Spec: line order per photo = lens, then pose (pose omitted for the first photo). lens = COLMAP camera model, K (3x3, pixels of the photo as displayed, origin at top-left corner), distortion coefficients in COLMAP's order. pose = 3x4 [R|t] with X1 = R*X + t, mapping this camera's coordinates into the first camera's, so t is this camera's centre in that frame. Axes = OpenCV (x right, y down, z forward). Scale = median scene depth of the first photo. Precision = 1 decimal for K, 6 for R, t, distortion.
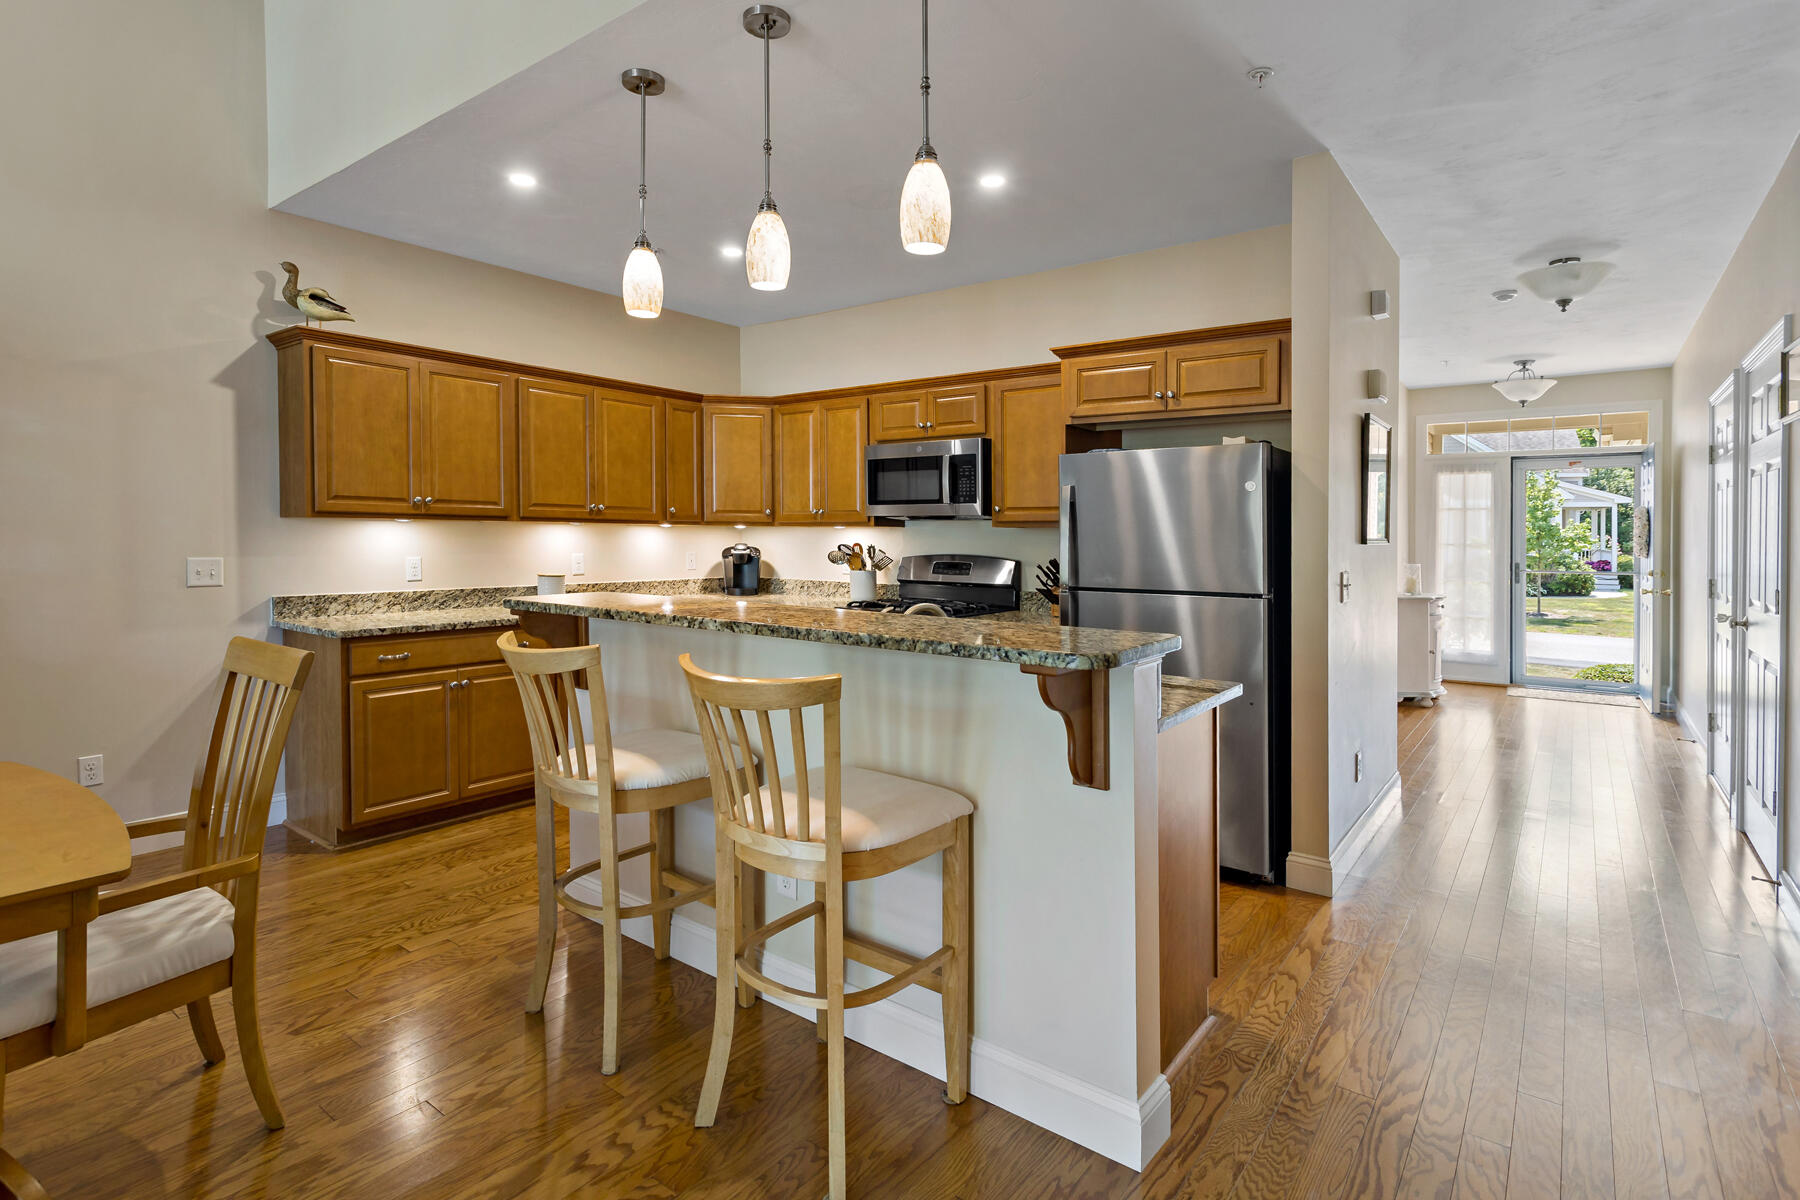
lens RADIAL K [[898.3, 0, 885.3], [0, 898.3, 546.7], [0, 0, 1]] dist [0.003285, -0.001165]
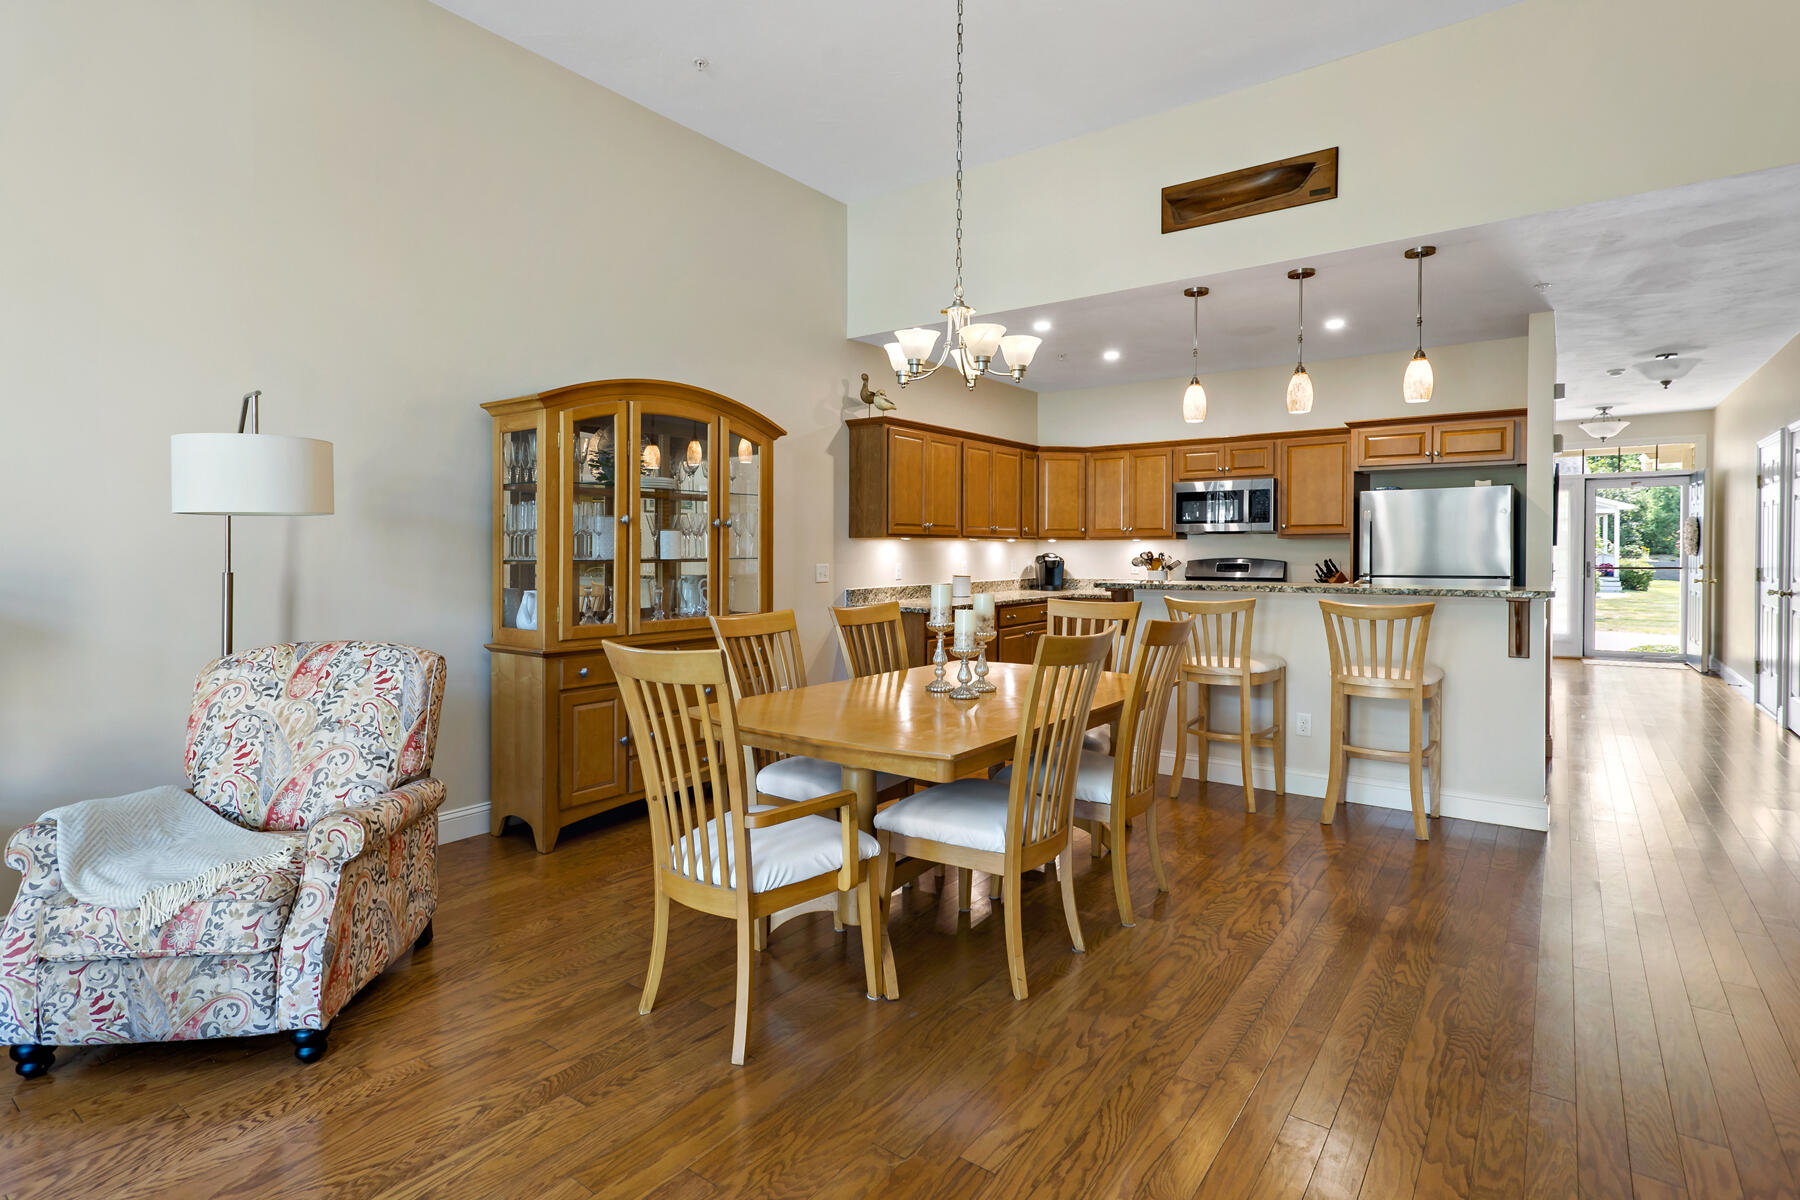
lens RADIAL K [[898.3, 0, 880.0], [0, 898.3, 581.5], [0, 0, 1]] dist [0.003285, -0.001165]
pose [[0.999891, -0.012959, 0.007045, -0.423726], [0.012792, 0.999647, 0.023277, 0.004697], [-0.007344, -0.023184, 0.999704, -0.367908]]
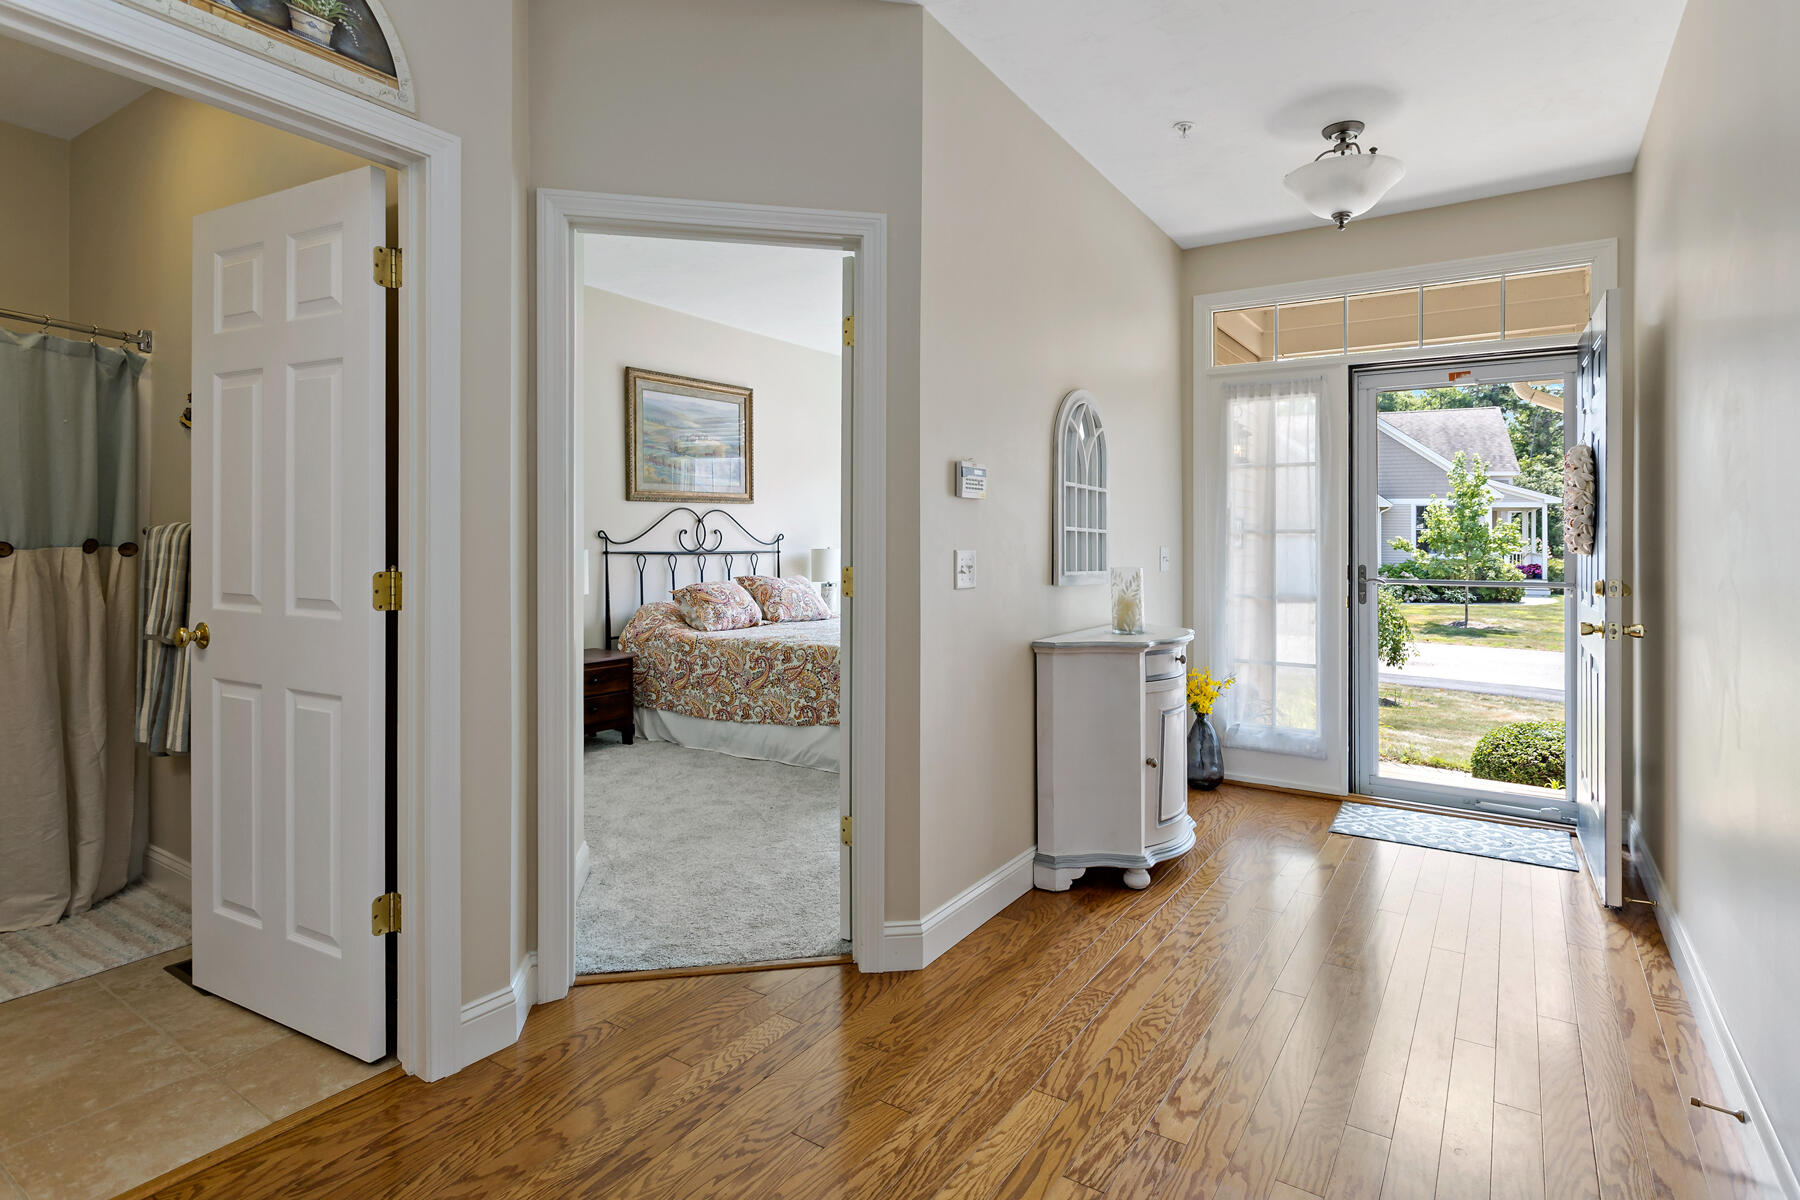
lens RADIAL K [[898.3, 0, 952.4], [0, 898.3, 537.3], [0, 0, 1]] dist [0.003285, -0.001165]
pose [[0.995301, 0.005018, 0.096703, 0.544200], [-0.003695, 0.999897, -0.013859, 0.012720], [-0.096763, 0.013437, 0.995217, 0.655436]]
